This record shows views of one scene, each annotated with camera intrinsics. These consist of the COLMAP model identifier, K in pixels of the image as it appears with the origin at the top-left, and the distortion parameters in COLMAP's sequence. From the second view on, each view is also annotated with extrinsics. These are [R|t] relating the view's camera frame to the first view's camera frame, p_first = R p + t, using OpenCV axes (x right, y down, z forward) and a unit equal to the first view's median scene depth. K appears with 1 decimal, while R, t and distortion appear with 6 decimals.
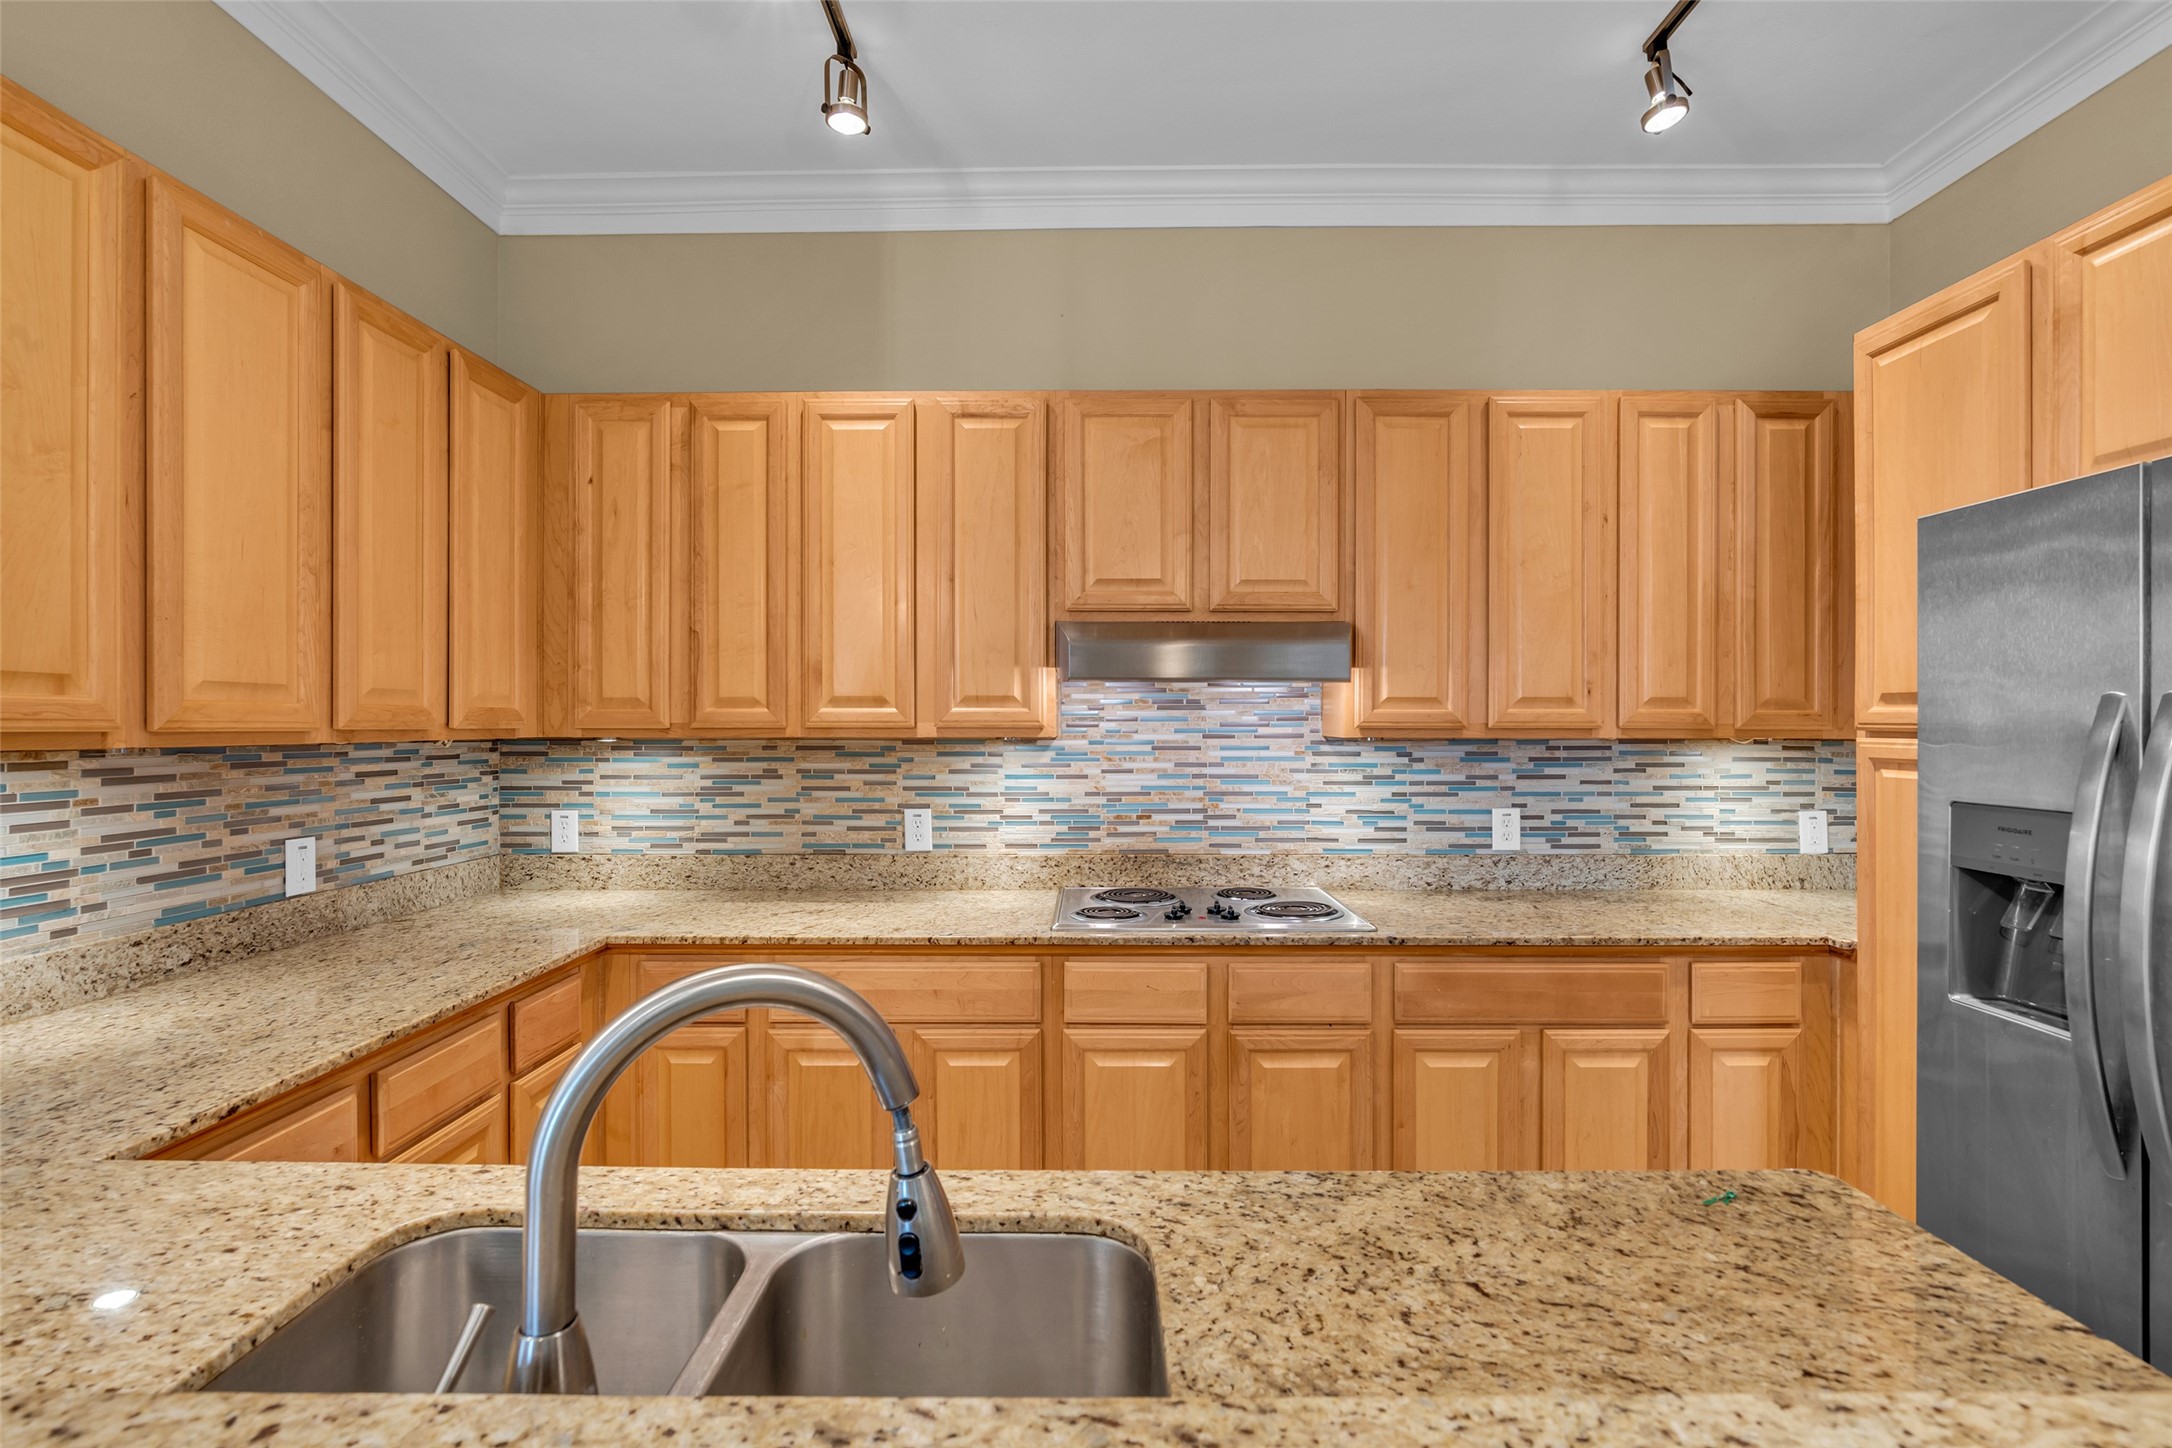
lens RADIAL K [[1011.3, 0, 1086.0], [0, 1011.3, 724.0], [0, 0, 1]] dist [-0.006595, -0.000591]
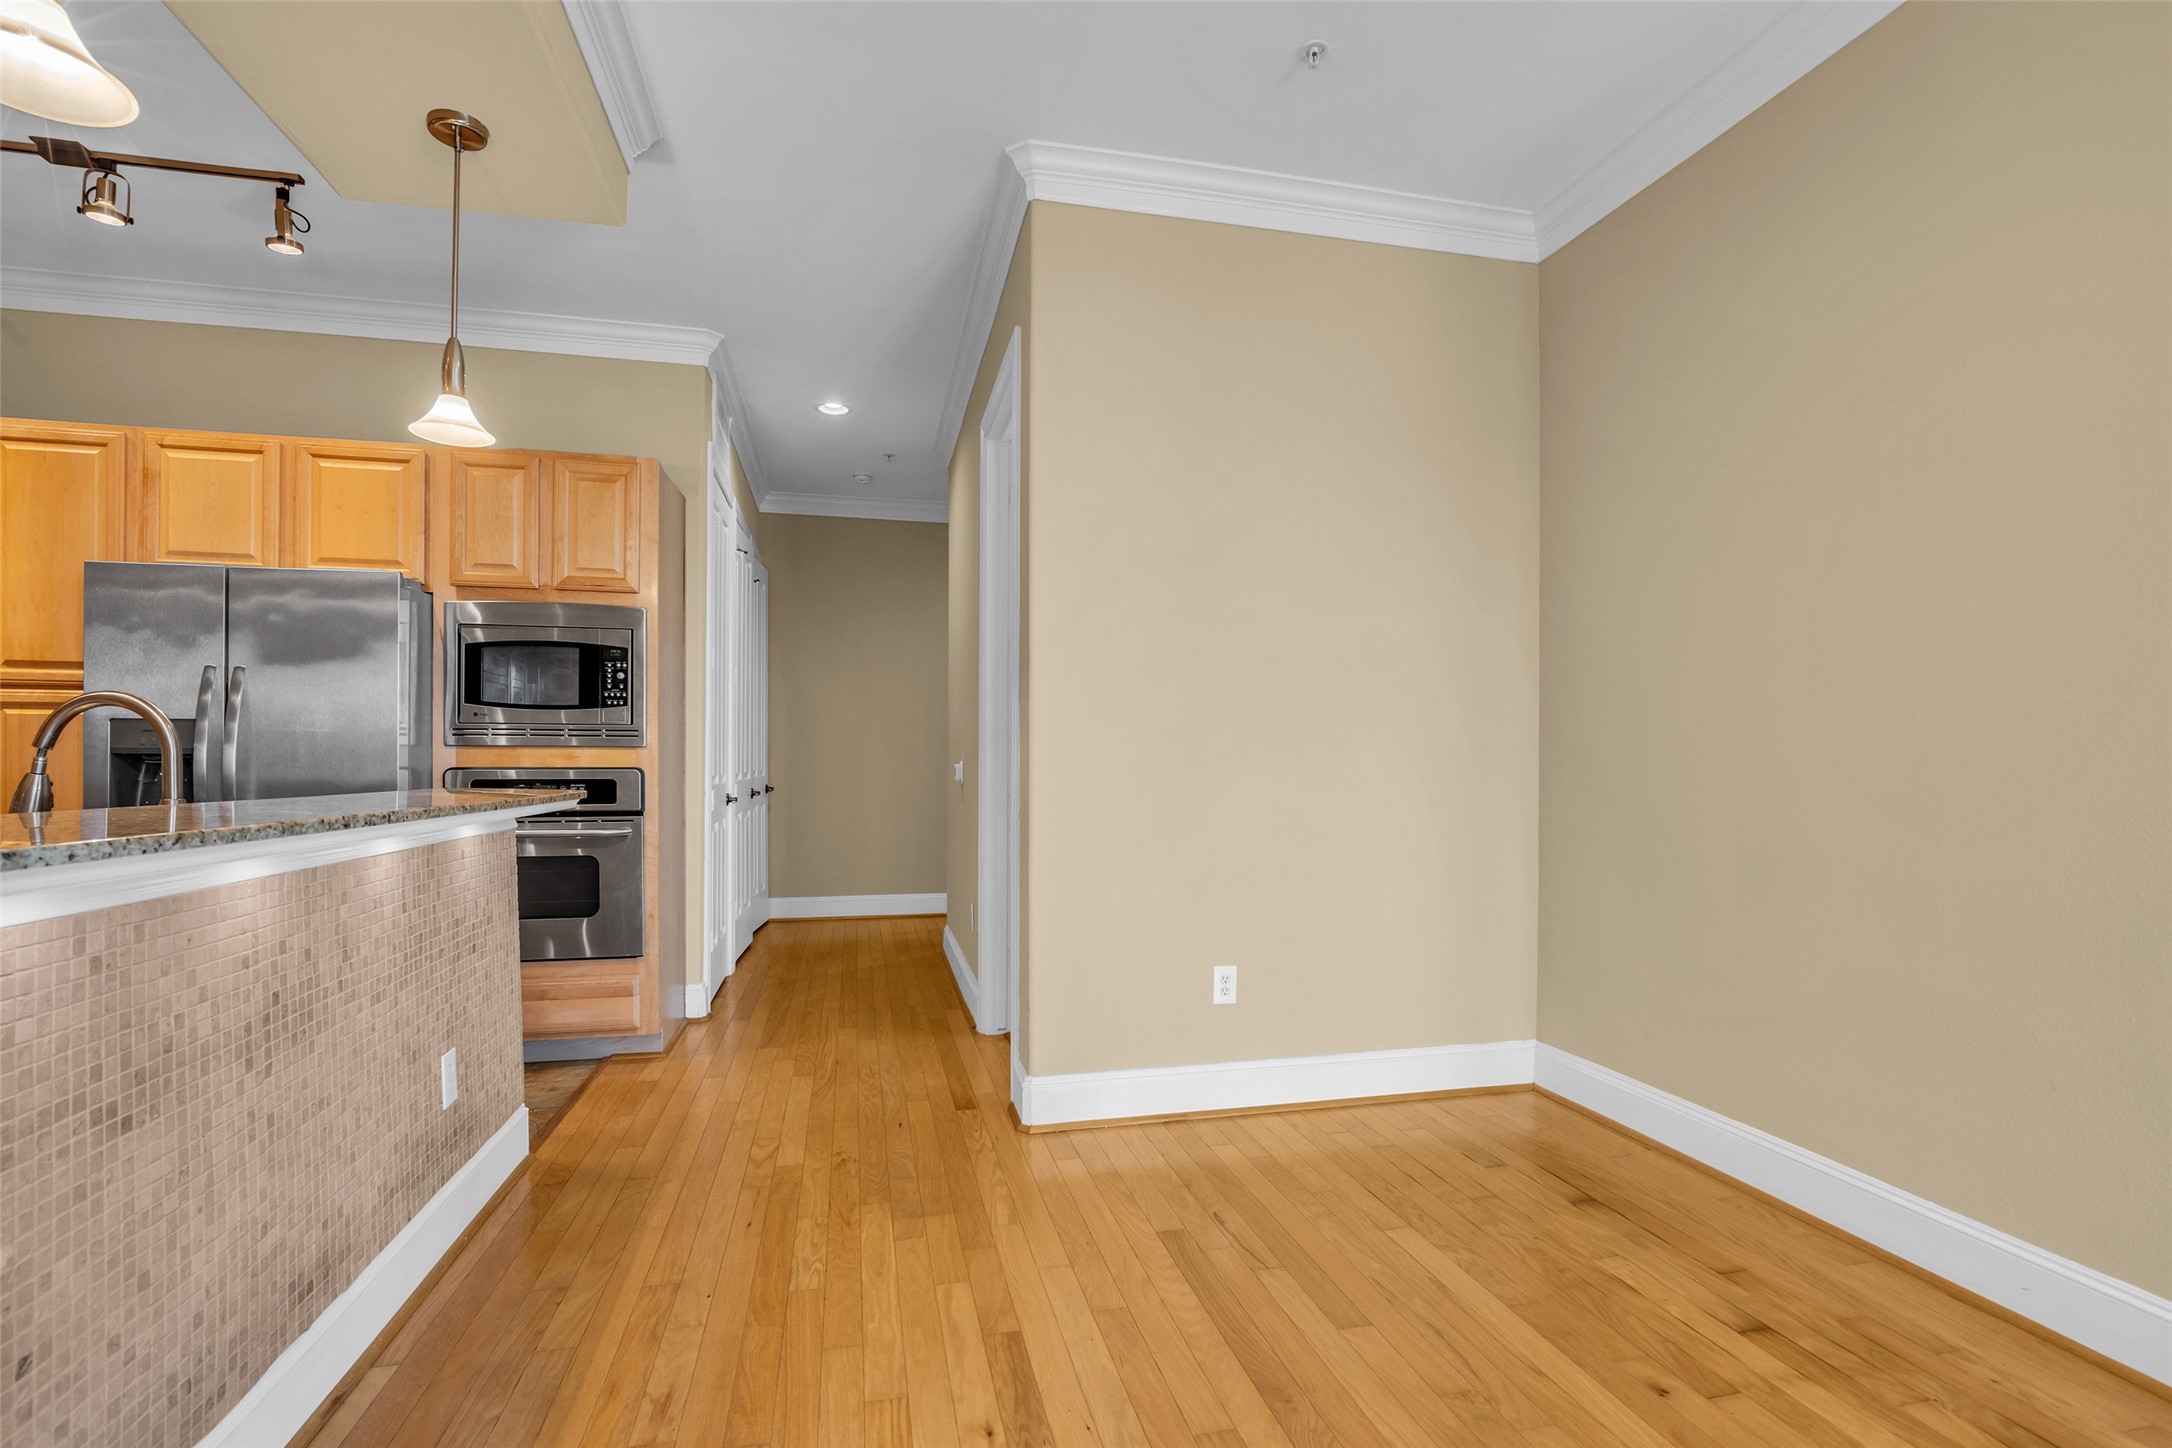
lens RADIAL K [[1014.0, 0, 1080.4], [0, 1014.0, 733.5], [0, 0, 1]] dist [-0.002635, -0.000406]
pose [[-0.236501, 0.026765, 0.971263, -1.385138], [0.002875, 0.999635, -0.026847, 0.162390], [-0.971627, -0.003557, -0.236491, -0.306093]]
